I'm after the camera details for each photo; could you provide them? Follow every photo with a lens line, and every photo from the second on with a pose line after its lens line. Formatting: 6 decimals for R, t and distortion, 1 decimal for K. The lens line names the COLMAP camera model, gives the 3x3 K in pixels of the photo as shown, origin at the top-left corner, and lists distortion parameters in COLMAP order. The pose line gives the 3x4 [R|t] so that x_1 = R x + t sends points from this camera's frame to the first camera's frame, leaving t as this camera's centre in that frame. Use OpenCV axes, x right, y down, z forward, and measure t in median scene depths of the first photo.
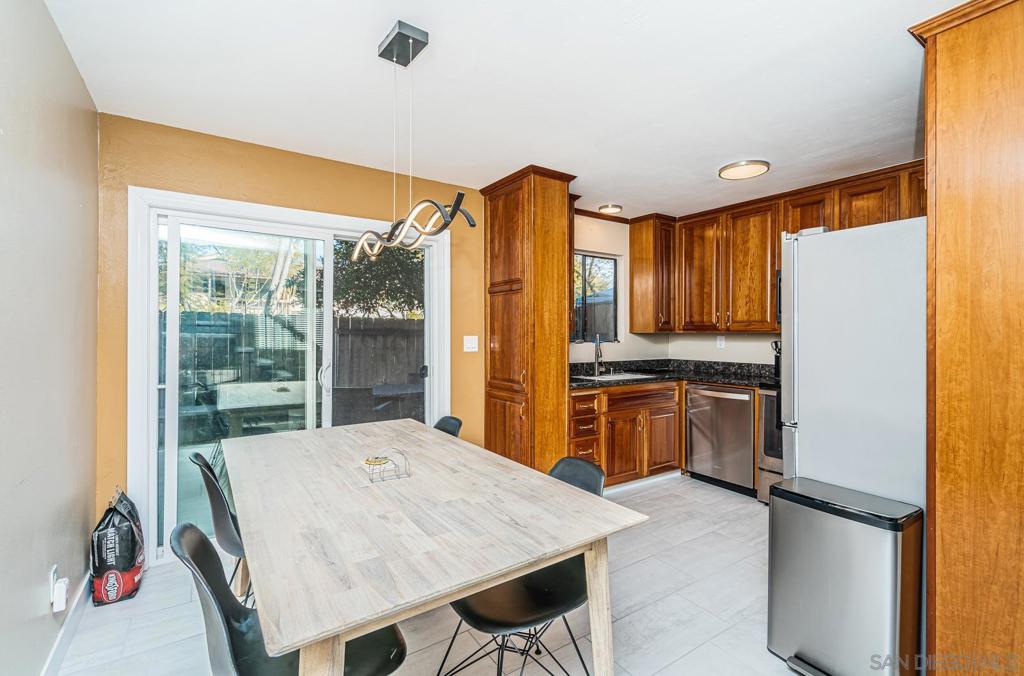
lens RADIAL K [[464.5, 0, 508.1], [0, 464.5, 332.8], [0, 0, 1]] dist [0.001908, 0.000269]
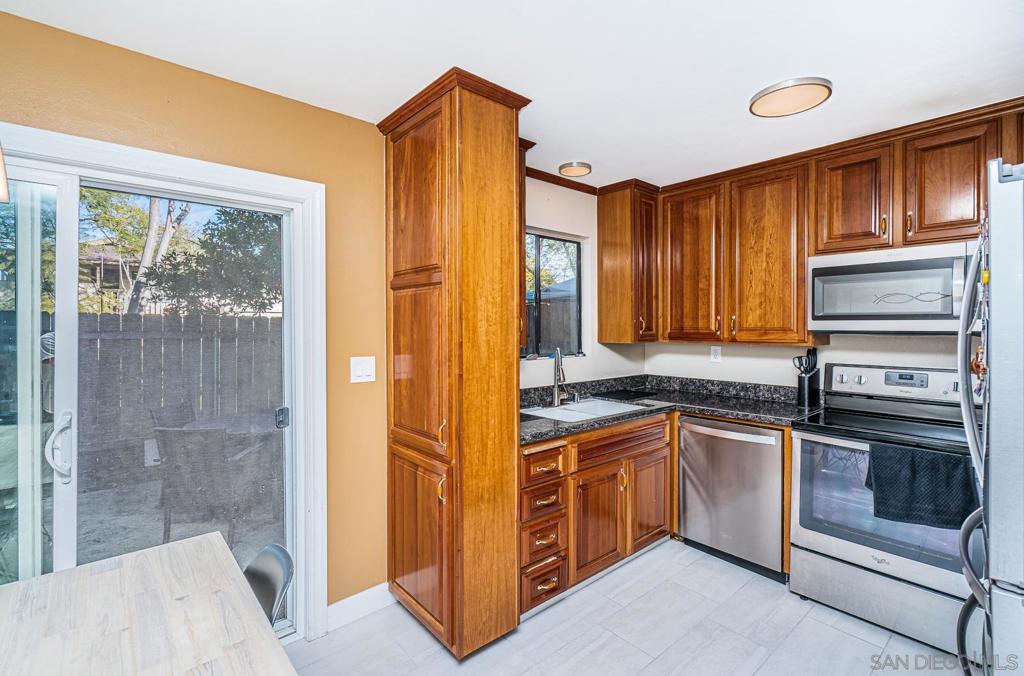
lens RADIAL K [[464.5, 0, 507.4], [0, 464.5, 335.7], [0, 0, 1]] dist [0.001908, 0.000269]
pose [[0.993303, -0.005893, 0.115385, 0.037795], [0.003413, 0.999759, 0.021675, -0.032082], [-0.115485, -0.021136, 0.993084, 0.332931]]
